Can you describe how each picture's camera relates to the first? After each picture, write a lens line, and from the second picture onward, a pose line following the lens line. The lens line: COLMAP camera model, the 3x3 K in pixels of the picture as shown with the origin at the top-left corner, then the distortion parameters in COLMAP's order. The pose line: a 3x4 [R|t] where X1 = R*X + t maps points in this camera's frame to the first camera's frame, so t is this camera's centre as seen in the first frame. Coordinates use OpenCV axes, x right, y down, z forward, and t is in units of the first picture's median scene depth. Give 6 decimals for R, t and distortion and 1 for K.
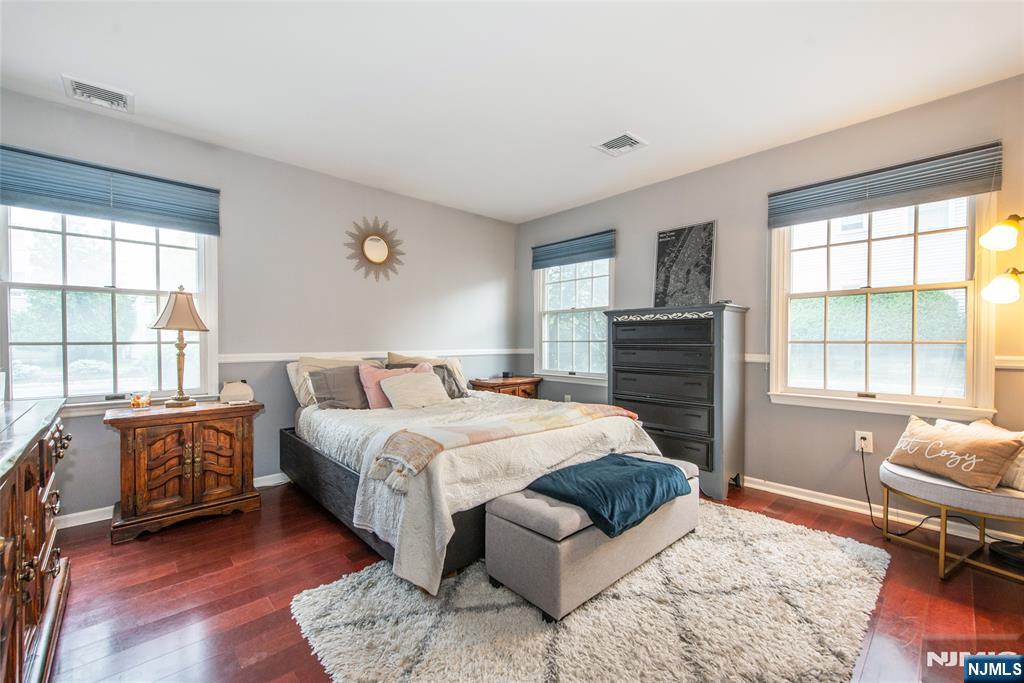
lens RADIAL K [[416.5, 0, 510.0], [0, 416.5, 346.5], [0, 0, 1]] dist [0.002473, 0.000087]
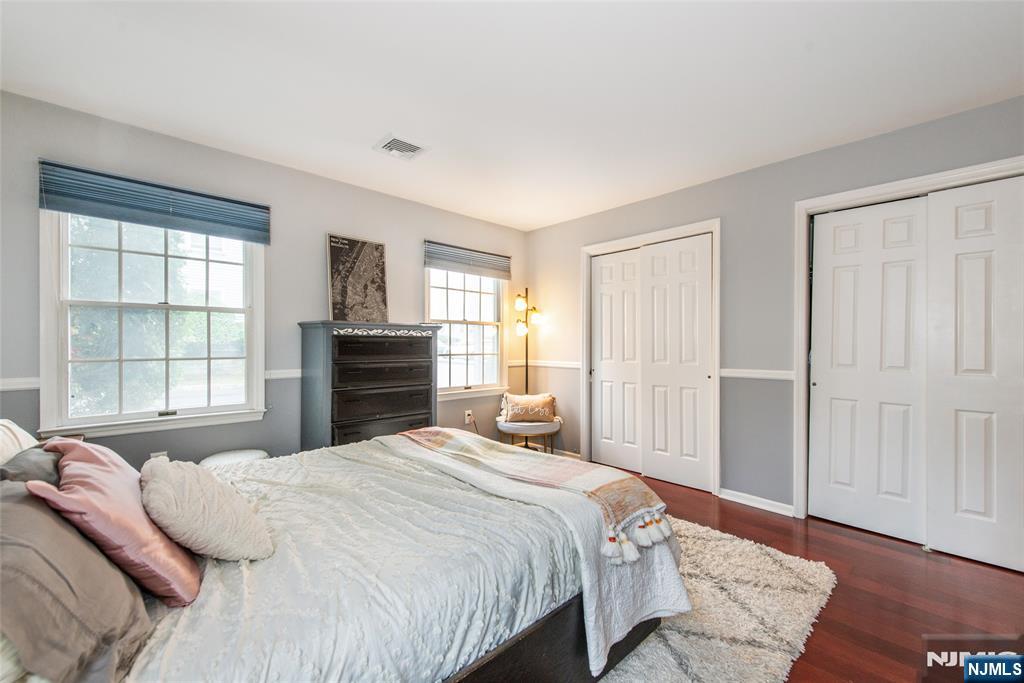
lens RADIAL K [[439.4, 0, 513.2], [0, 439.4, 339.7], [0, 0, 1]] dist [-0.000773, -0.000154]
pose [[-0.060616, 0.023605, 0.997882, -0.612278], [0.030346, 0.999302, -0.021796, -0.020866], [-0.997700, 0.028961, -0.061290, 0.706864]]
